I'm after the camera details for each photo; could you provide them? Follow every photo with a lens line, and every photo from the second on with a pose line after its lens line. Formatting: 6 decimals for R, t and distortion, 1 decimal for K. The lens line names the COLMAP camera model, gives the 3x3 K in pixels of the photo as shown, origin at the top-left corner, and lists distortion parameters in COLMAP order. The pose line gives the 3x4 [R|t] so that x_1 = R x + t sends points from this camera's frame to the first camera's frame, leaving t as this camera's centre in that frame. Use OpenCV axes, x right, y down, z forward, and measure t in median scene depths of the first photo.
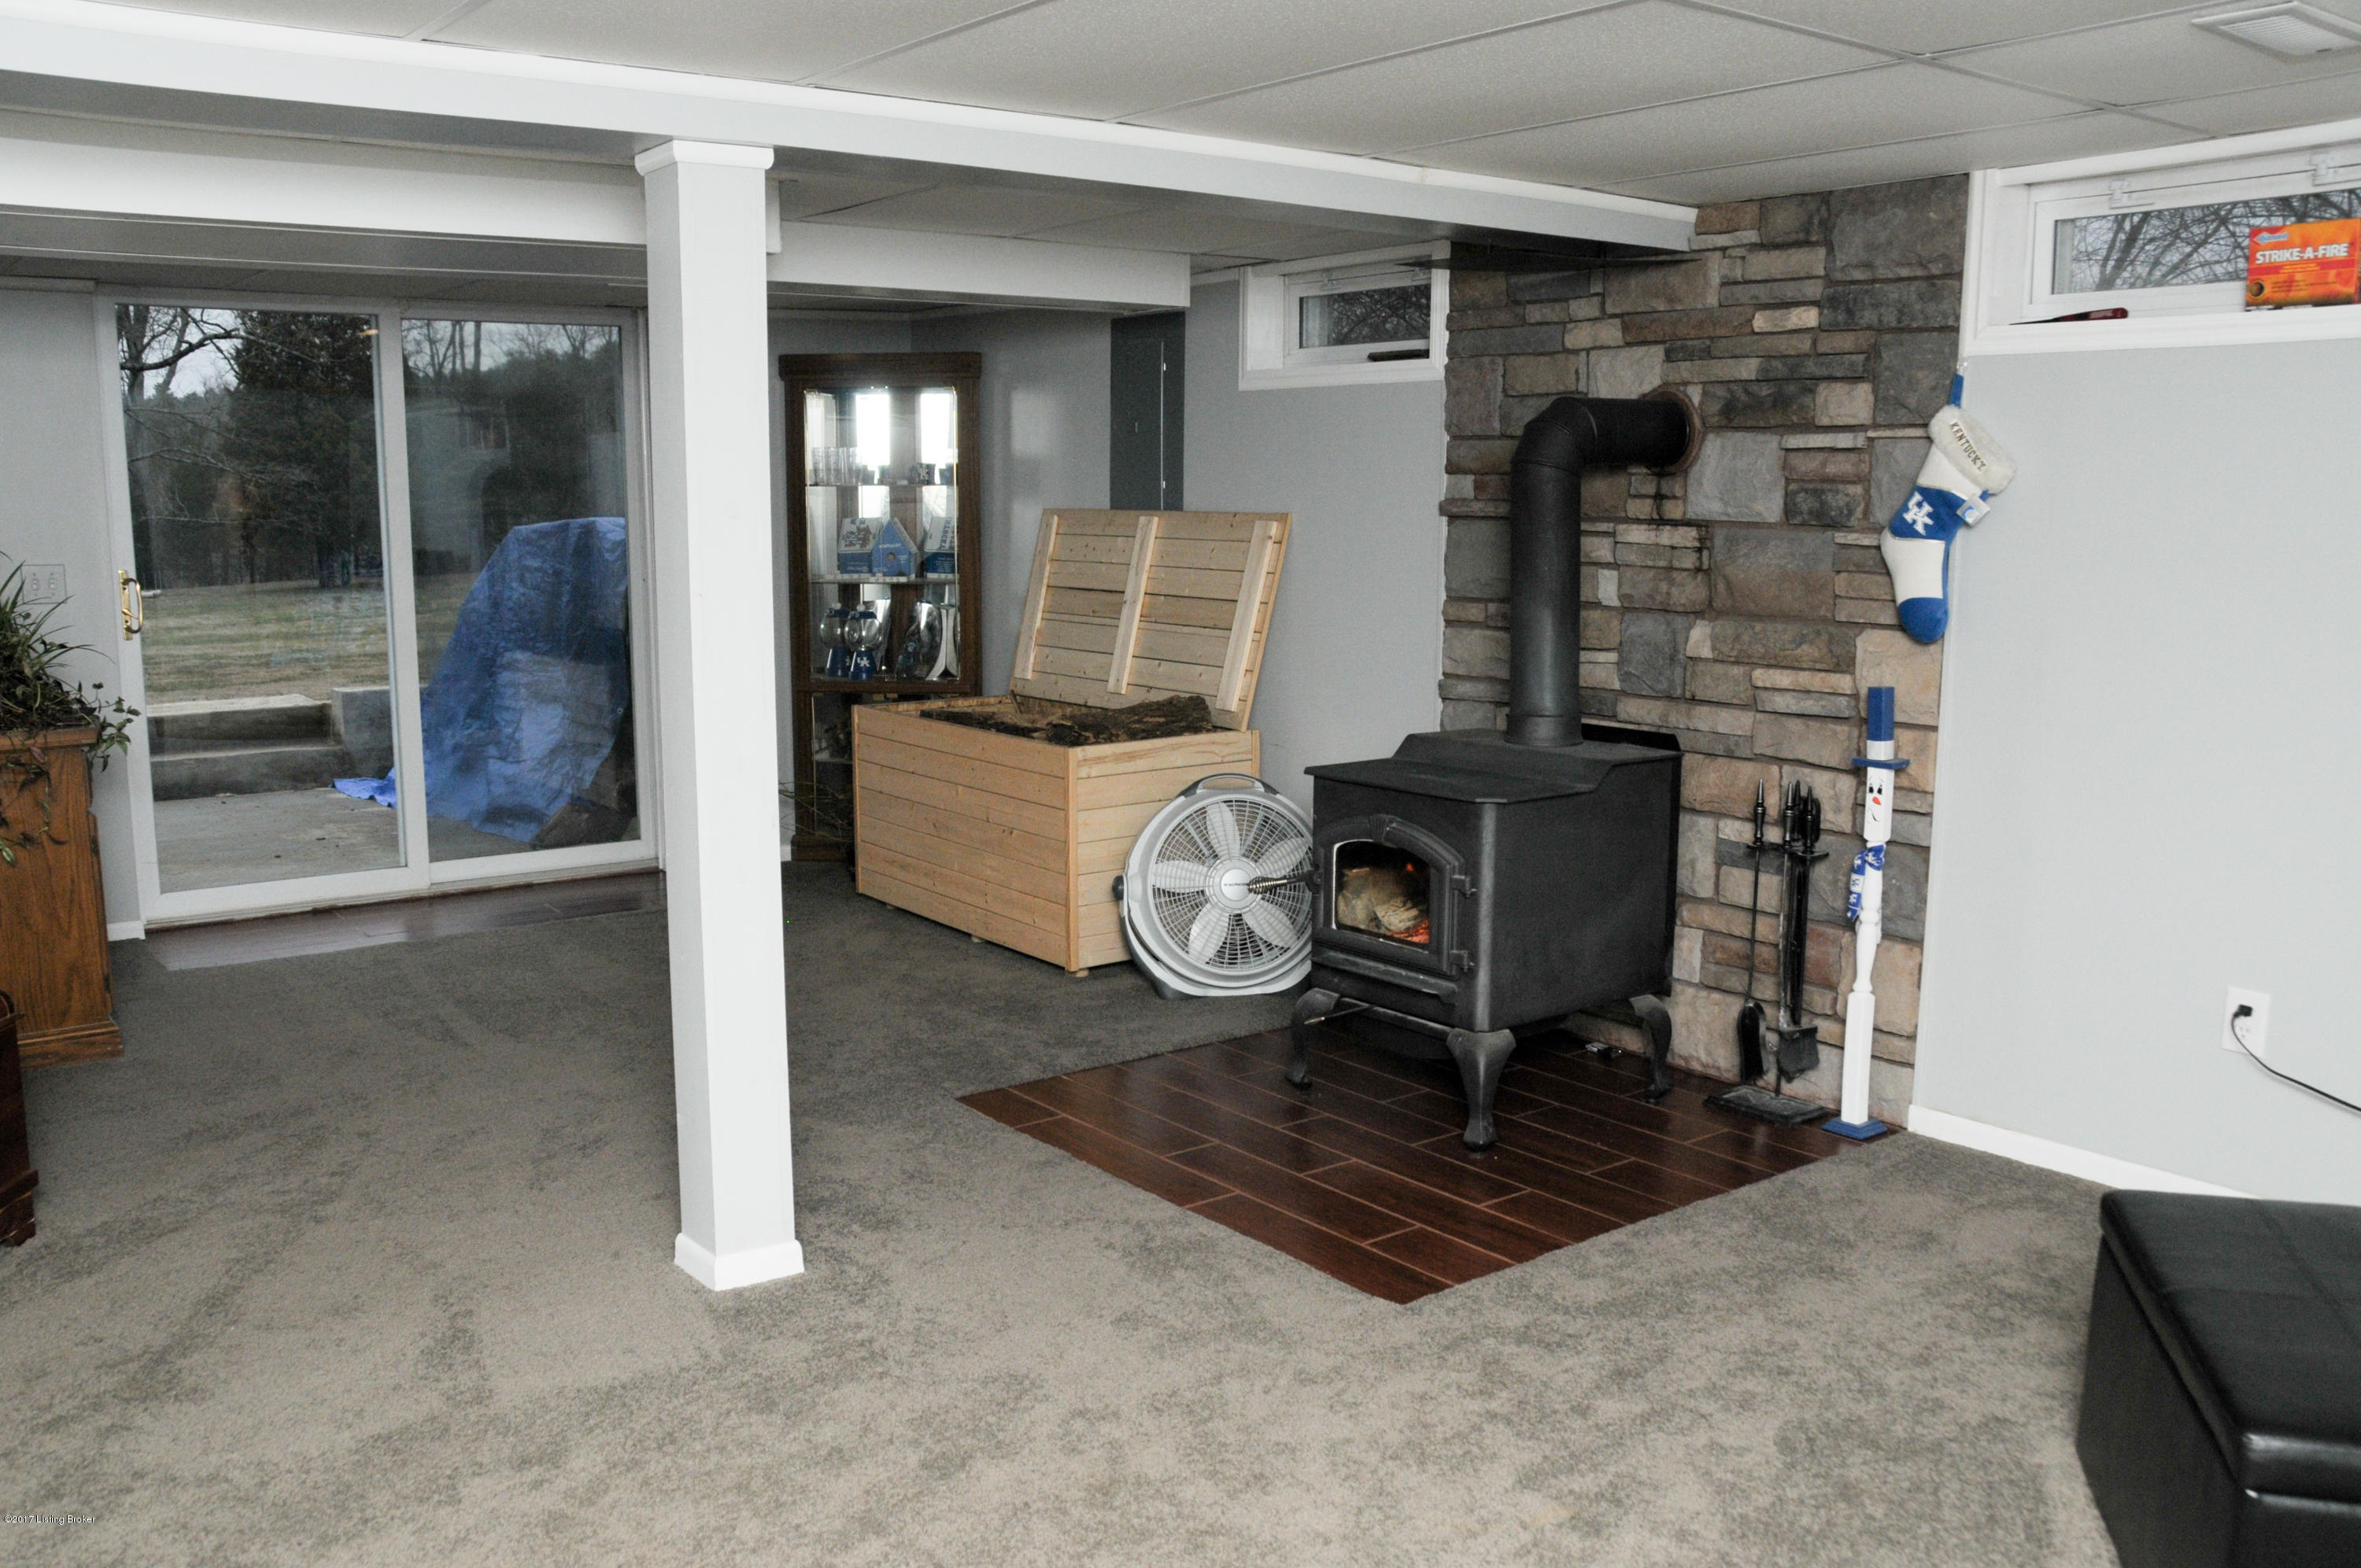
lens RADIAL K [[2047.2, 0, 1179.0], [0, 2047.2, 782.3], [0, 0, 1]] dist [-0.050710, 0.002592]
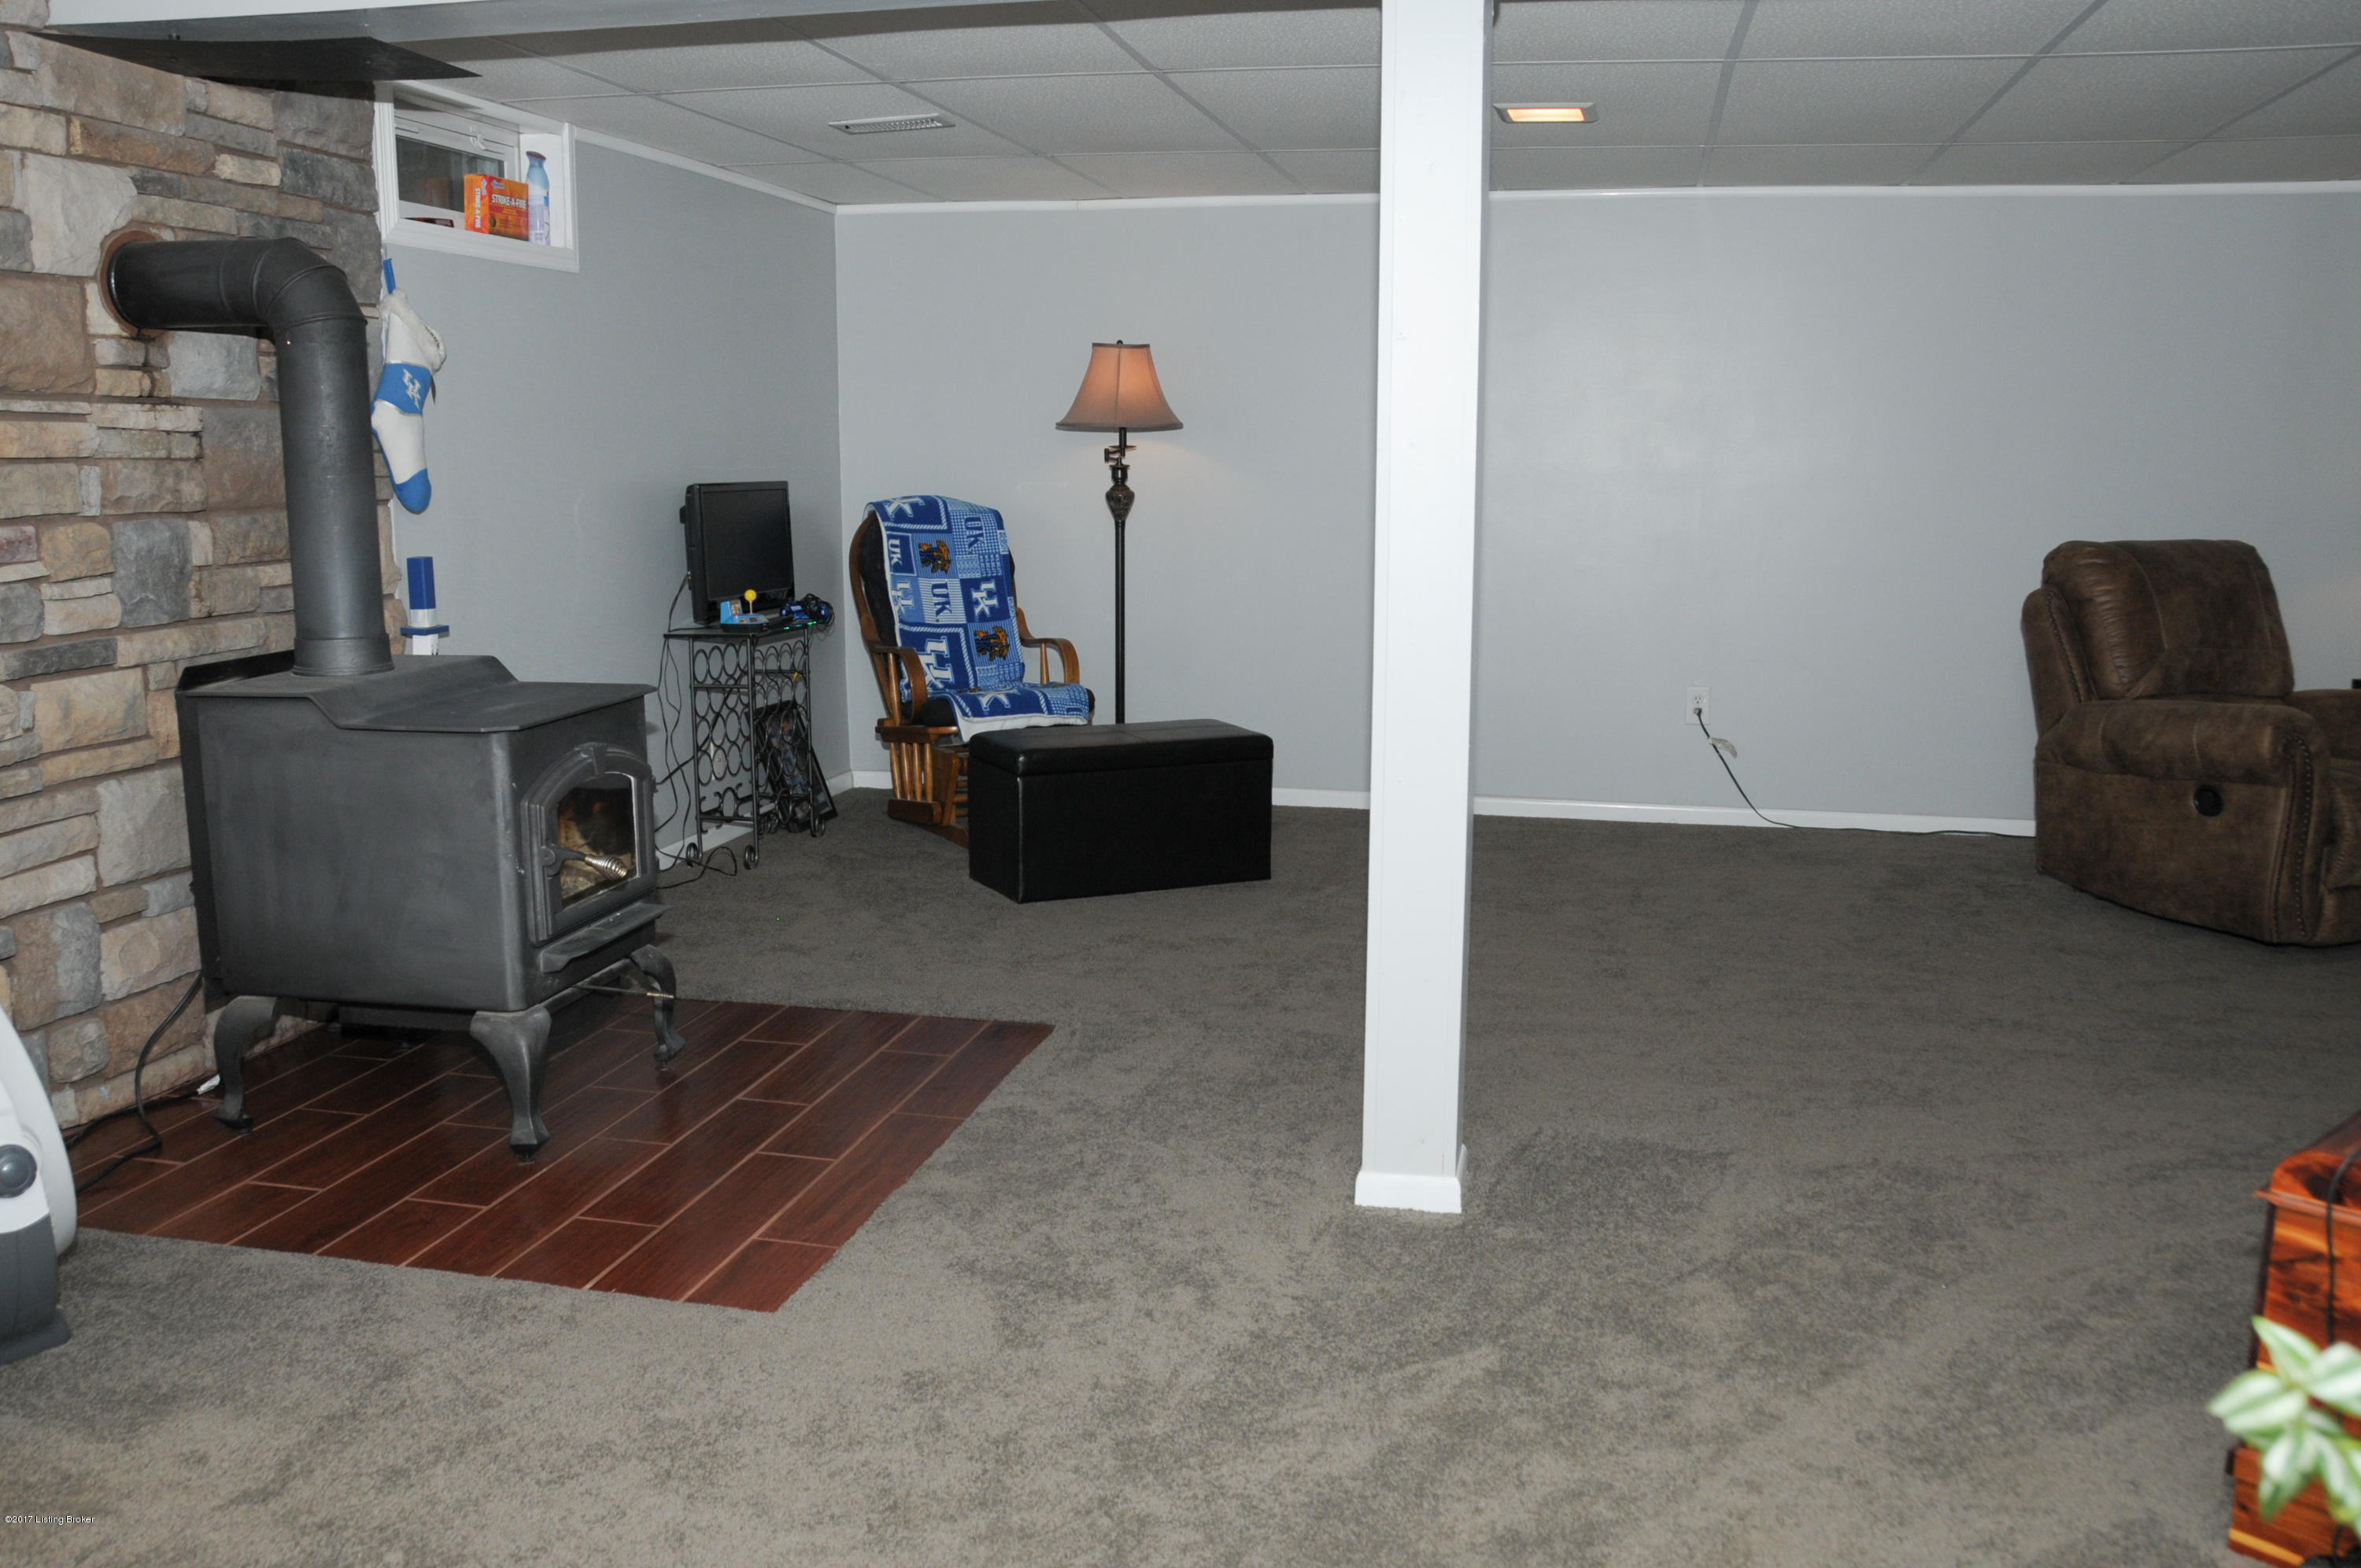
lens RADIAL K [[1894.3, 0, 1174.5], [0, 1894.3, 782.5], [0, 0, 1]] dist [-0.056526, 0.007174]
pose [[-0.634774, -0.133746, 0.761035, -0.625372], [0.119172, 0.956176, 0.267441, -0.142384], [-0.763453, 0.260459, -0.591017, 1.258098]]
